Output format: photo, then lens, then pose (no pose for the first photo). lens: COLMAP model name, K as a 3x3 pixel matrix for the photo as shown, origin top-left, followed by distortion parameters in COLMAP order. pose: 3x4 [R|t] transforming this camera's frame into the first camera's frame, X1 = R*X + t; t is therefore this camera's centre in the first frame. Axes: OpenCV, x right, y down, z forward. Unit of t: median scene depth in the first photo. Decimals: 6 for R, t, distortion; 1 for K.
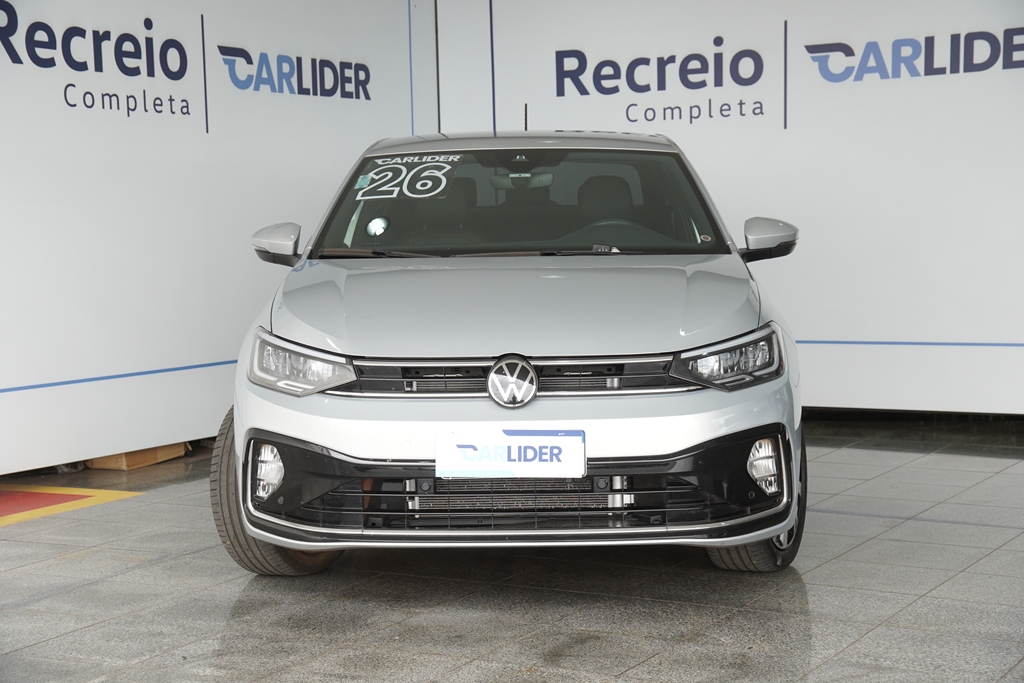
lens RADIAL K [[1765.7, 0, 514.1], [0, 1765.7, 338.4], [0, 0, 1]] dist [0.324483, 0.000000]
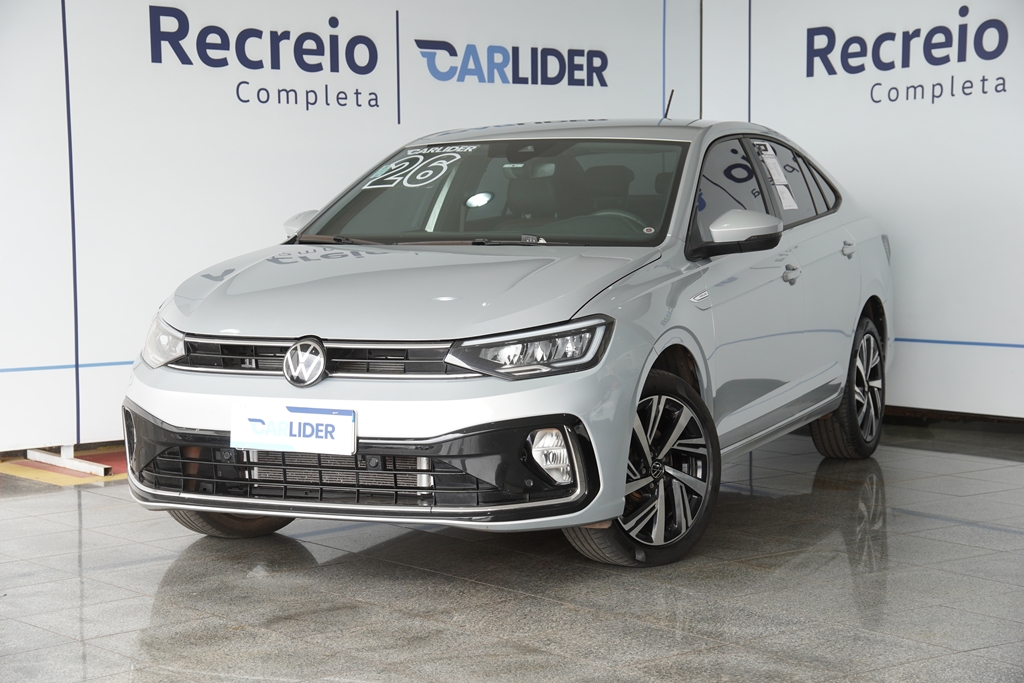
lens RADIAL K [[1913.9, 0, 510.5], [0, 1913.9, 338.0], [0, 0, 1]] dist [0.390572, 0.000000]
pose [[0.922830, 0.034885, -0.383624, 0.348150], [-0.033875, 0.999382, 0.009391, -0.003043], [0.383714, 0.004329, 0.923442, -0.012310]]
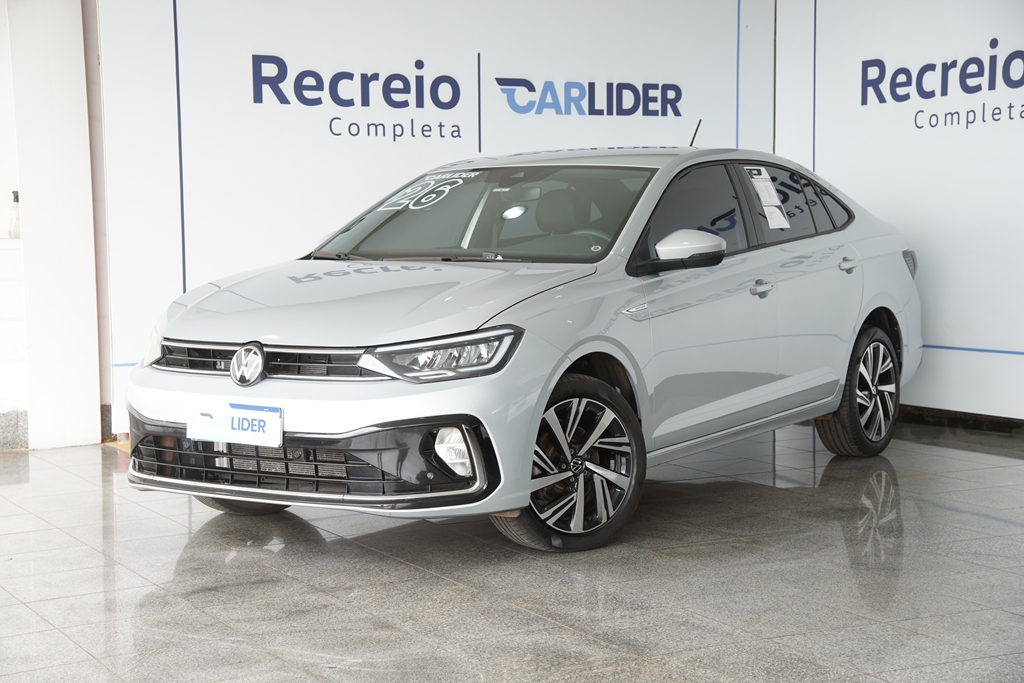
lens RADIAL K [[1671.7, 0, 509.0], [0, 1671.7, 339.4], [0, 0, 1]] dist [0.272579, 0.000000]
pose [[0.843875, 0.045346, -0.534621, 0.478400], [-0.041857, 0.998949, 0.018660, -0.013428], [0.534905, 0.006631, 0.844886, 0.077502]]
